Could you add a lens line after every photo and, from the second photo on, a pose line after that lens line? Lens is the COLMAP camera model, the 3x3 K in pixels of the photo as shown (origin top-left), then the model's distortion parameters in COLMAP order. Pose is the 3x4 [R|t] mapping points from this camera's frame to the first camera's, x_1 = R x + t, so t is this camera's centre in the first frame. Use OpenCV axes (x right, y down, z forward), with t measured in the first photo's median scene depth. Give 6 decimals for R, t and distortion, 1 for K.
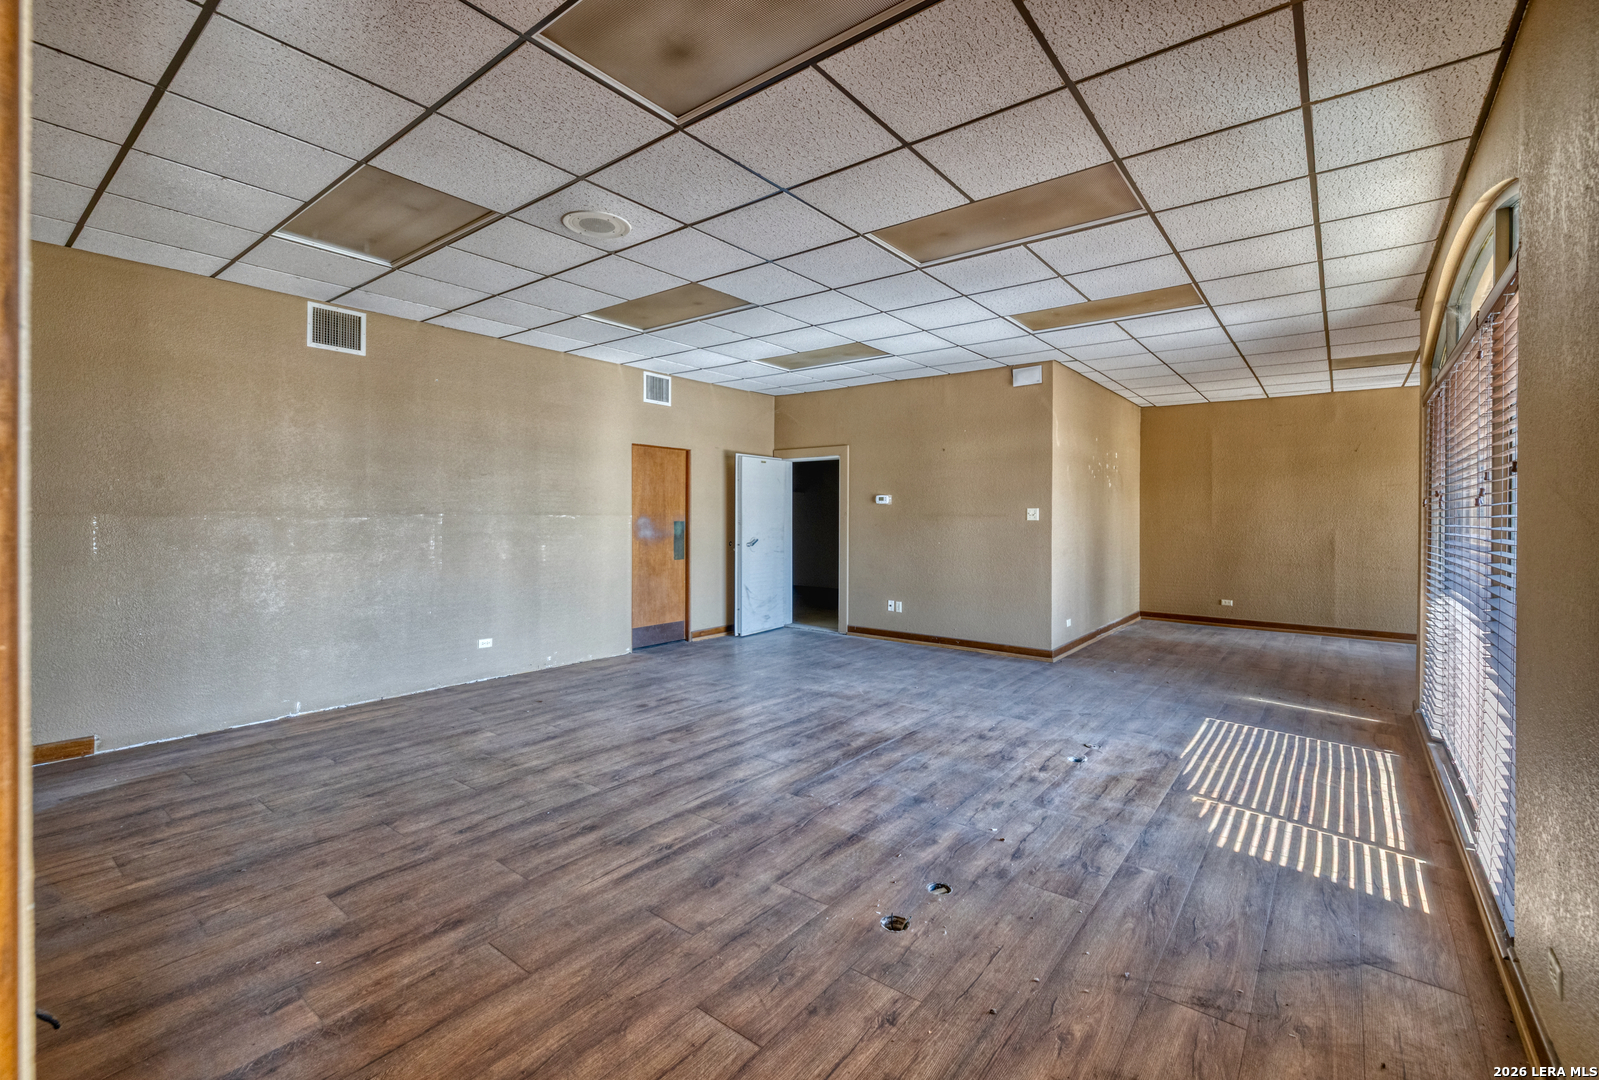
lens RADIAL K [[706.5, 0, 791.4], [0, 706.5, 518.4], [0, 0, 1]] dist [0.000249, 0.000021]
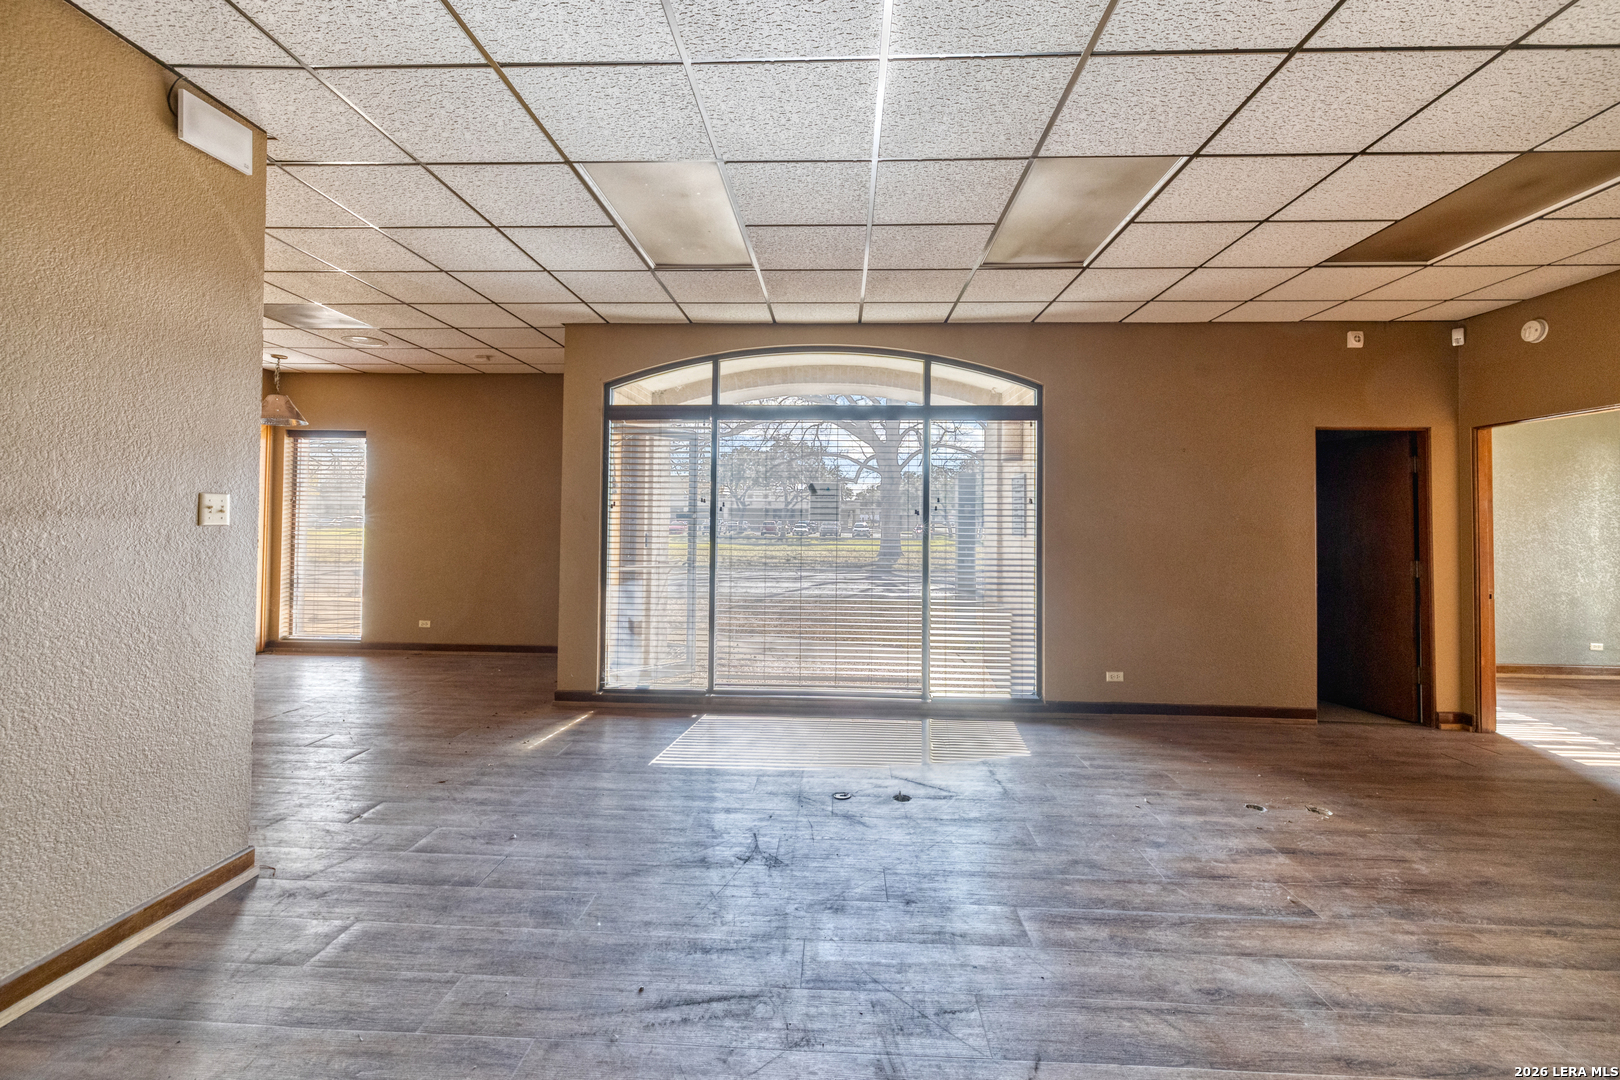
lens RADIAL K [[684.0, 0, 810.0], [0, 684.0, 540.0], [0, 0, 1]] dist [0.000547, -0.000318]
pose [[-0.572923, -0.030312, 0.819048, -0.280632], [-0.003129, 0.999389, 0.034797, -0.021976], [-0.819603, 0.017373, -0.572668, 1.918106]]
